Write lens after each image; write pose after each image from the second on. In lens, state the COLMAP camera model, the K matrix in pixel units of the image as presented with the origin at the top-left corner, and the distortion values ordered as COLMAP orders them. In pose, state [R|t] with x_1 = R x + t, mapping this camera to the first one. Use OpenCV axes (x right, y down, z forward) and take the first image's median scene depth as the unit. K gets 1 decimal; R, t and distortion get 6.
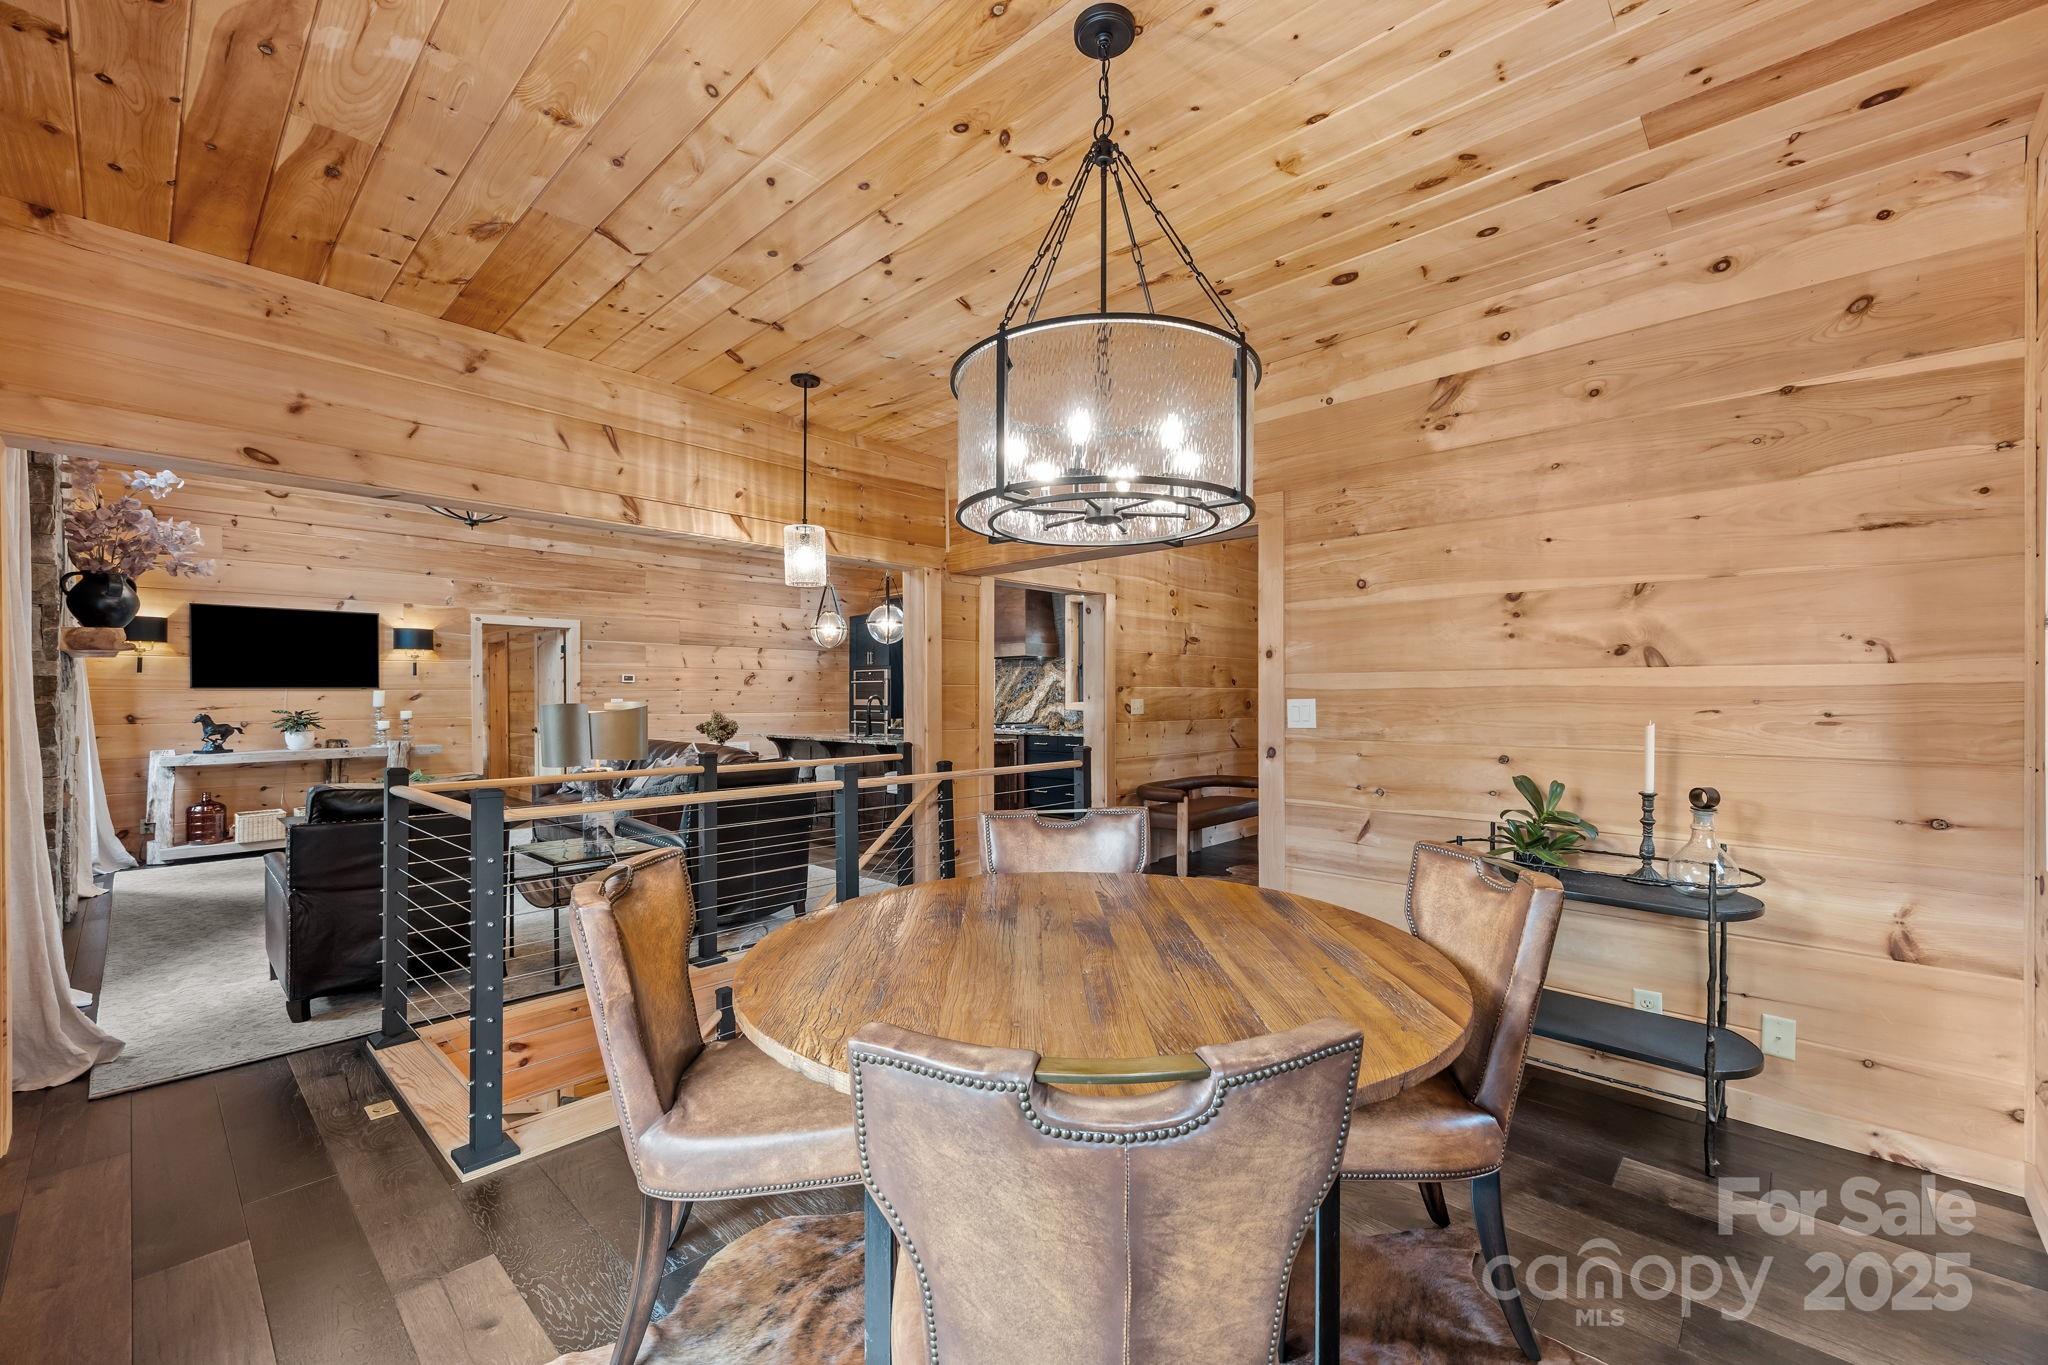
lens RADIAL K [[791.0, 0, 1037.5], [0, 791.0, 698.8], [0, 0, 1]] dist [0.001178, 0.000132]
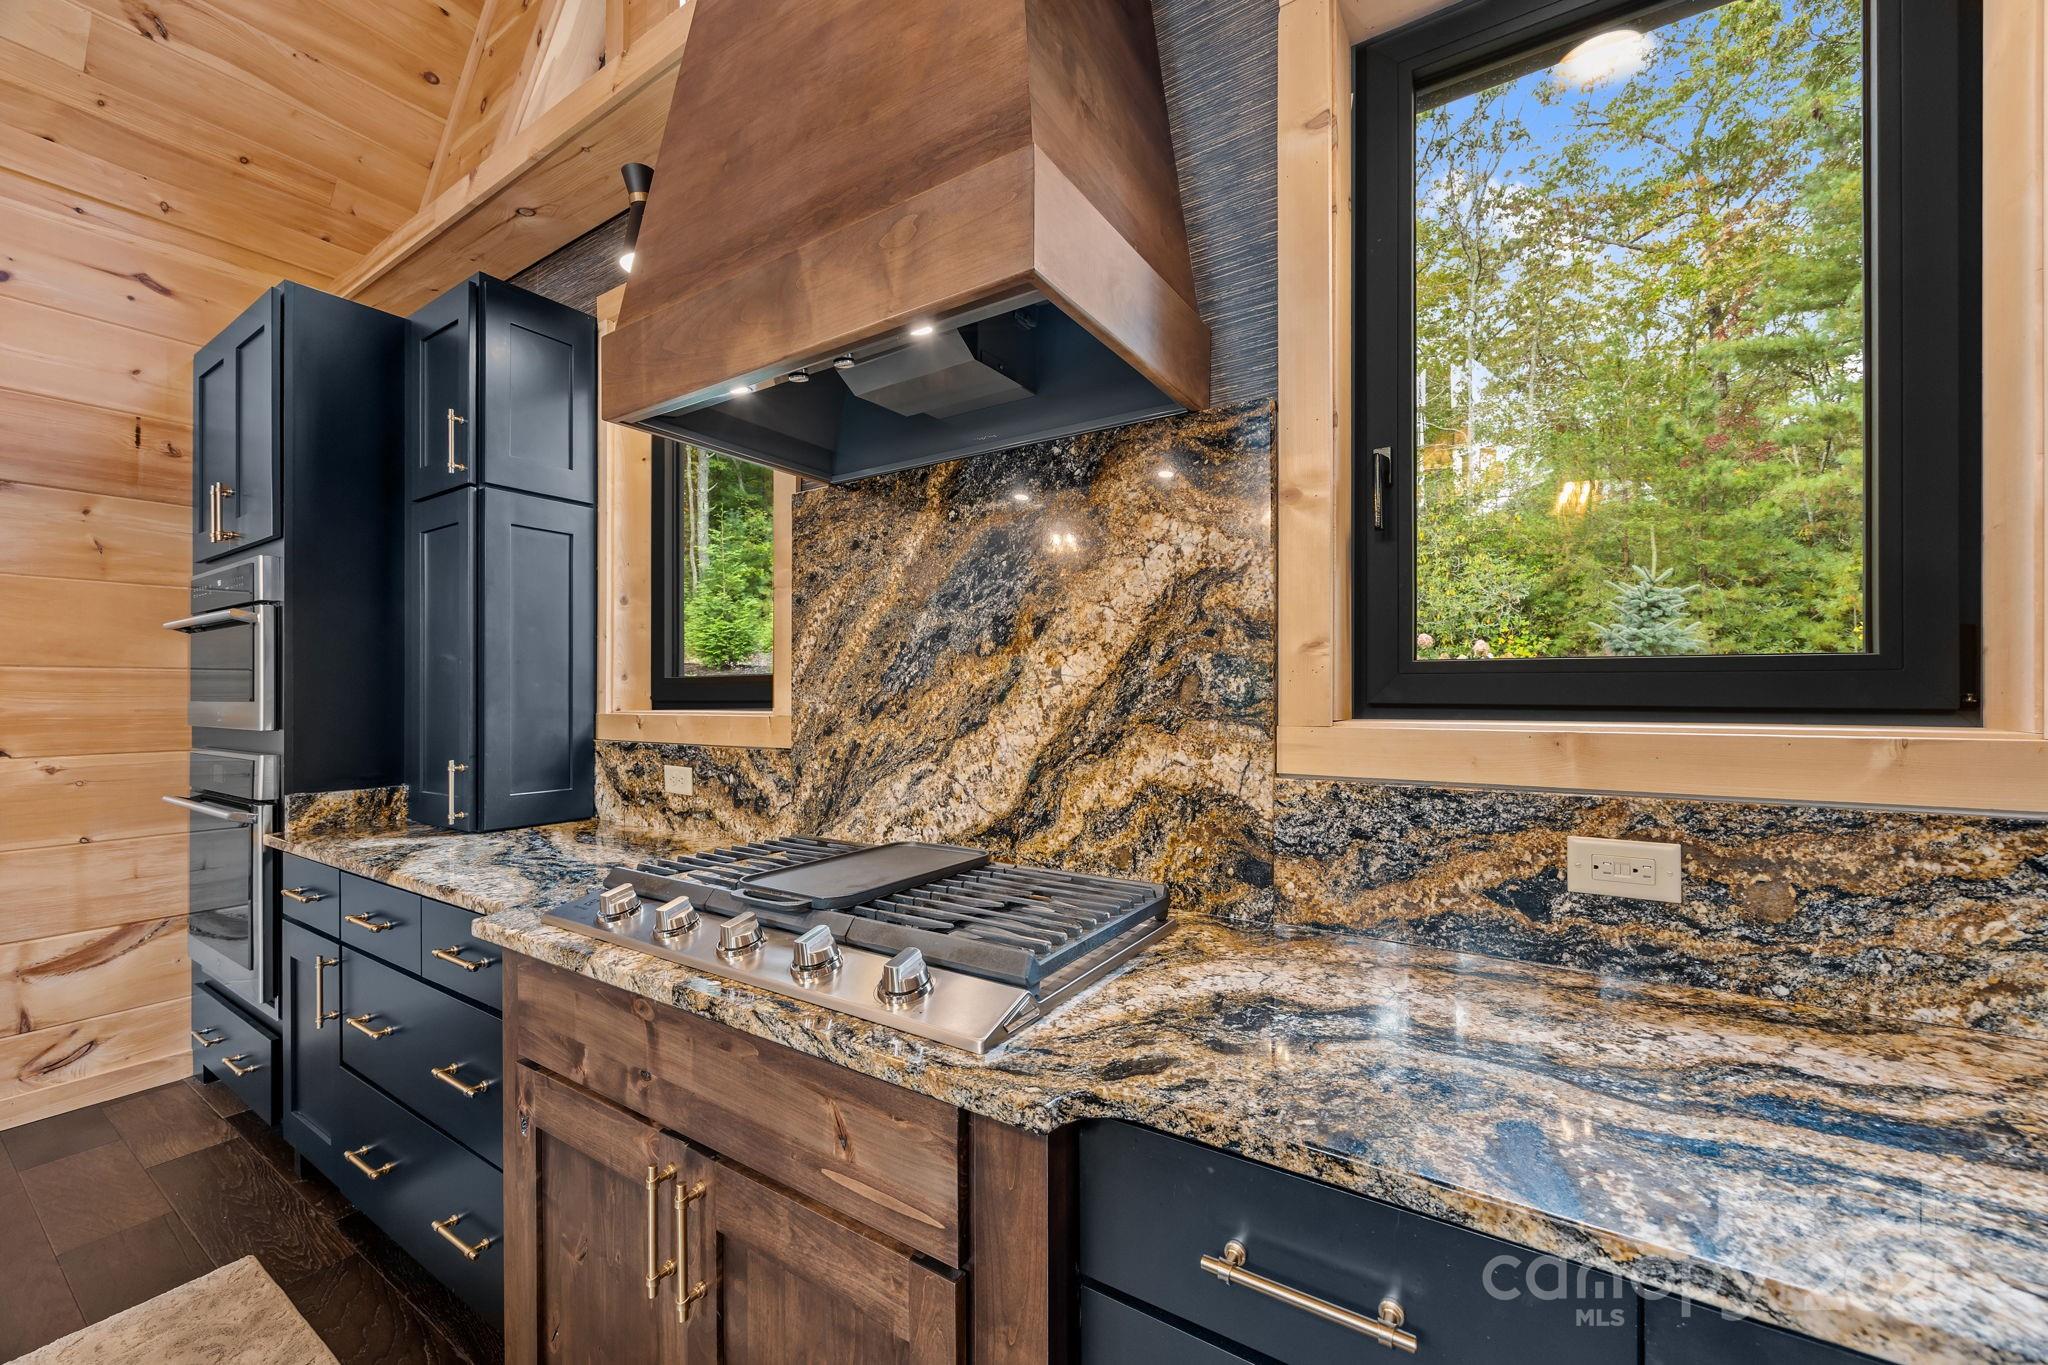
lens RADIAL K [[791.0, 0, 1022.0], [0, 791.0, 690.1], [0, 0, 1]] dist [0.001178, 0.000132]
pose [[0.988585, -0.004597, 0.150595, -0.030815], [0.004862, 0.999987, -0.001393, -0.001085], [-0.150587, 0.002109, 0.988595, 0.887439]]
